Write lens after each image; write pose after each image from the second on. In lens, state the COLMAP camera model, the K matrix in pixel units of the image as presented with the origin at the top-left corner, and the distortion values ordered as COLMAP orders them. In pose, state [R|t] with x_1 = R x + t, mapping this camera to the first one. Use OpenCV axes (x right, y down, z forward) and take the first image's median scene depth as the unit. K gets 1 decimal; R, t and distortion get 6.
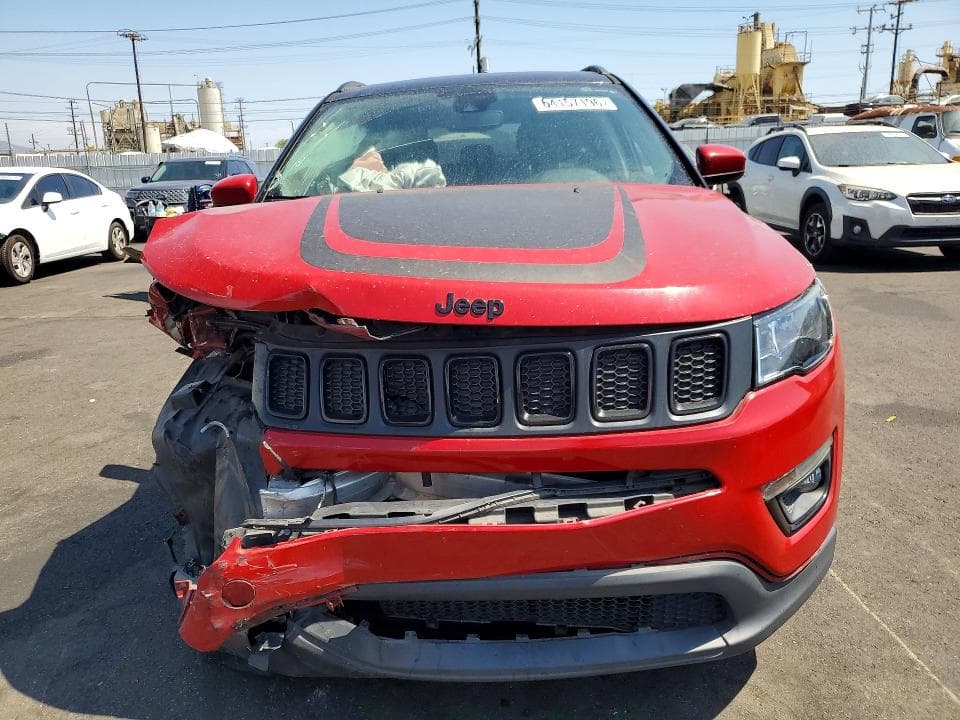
lens RADIAL K [[822.8, 0, 480.0], [0, 822.8, 360.0], [0, 0, 1]] dist [0.080209, 0.002168]
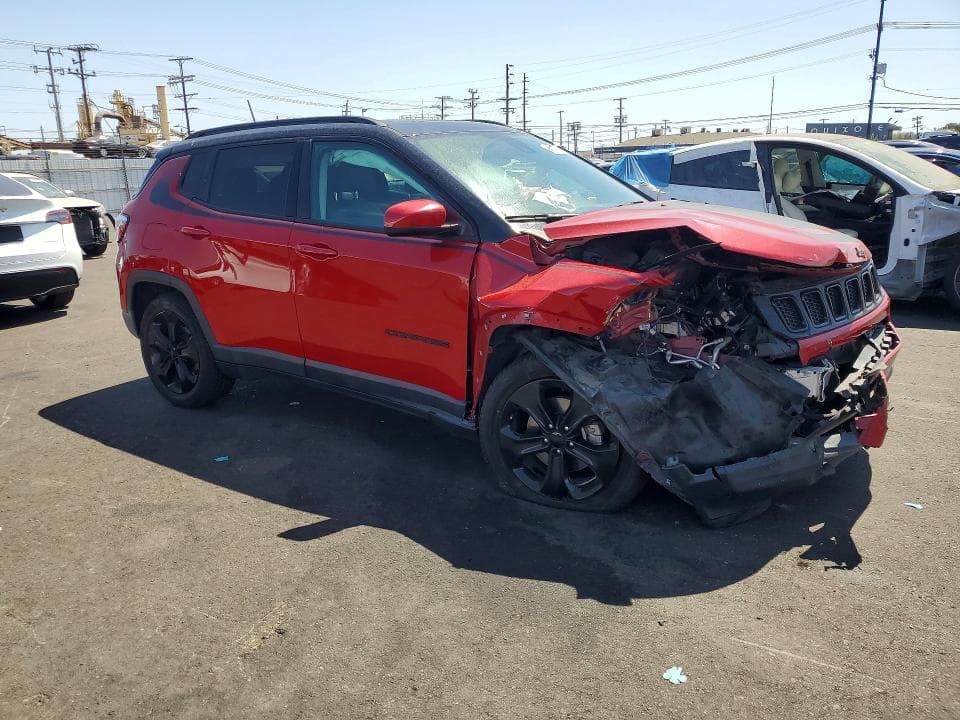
lens RADIAL K [[822.8, 0, 480.0], [0, 822.8, 360.0], [0, 0, 1]] dist [0.080209, 0.002168]
pose [[0.543481, -0.189476, 0.817757, -0.162747], [0.223237, 0.971735, 0.076789, -0.012704], [-0.809193, 0.140820, 0.570418, 0.044478]]
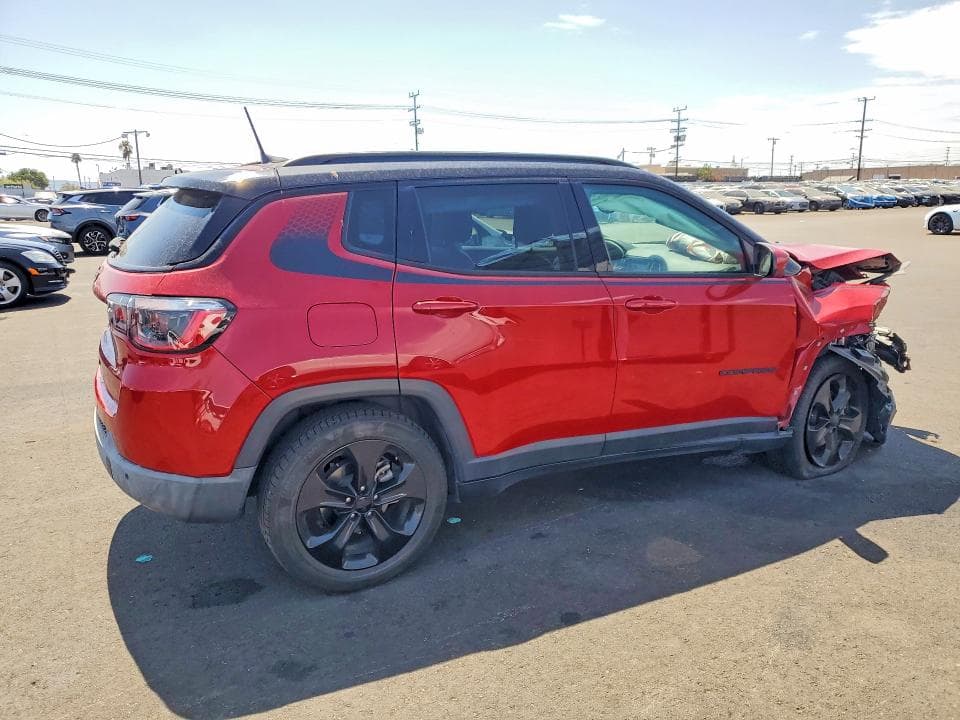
lens RADIAL K [[822.8, 0, 480.0], [0, 822.8, 360.0], [0, 0, 1]] dist [0.080209, 0.002168]
pose [[-0.593788, -0.142151, 0.791965, -0.141765], [0.211235, 0.922207, 0.323905, -0.076945], [-0.776399, 0.359622, -0.517568, 0.277294]]
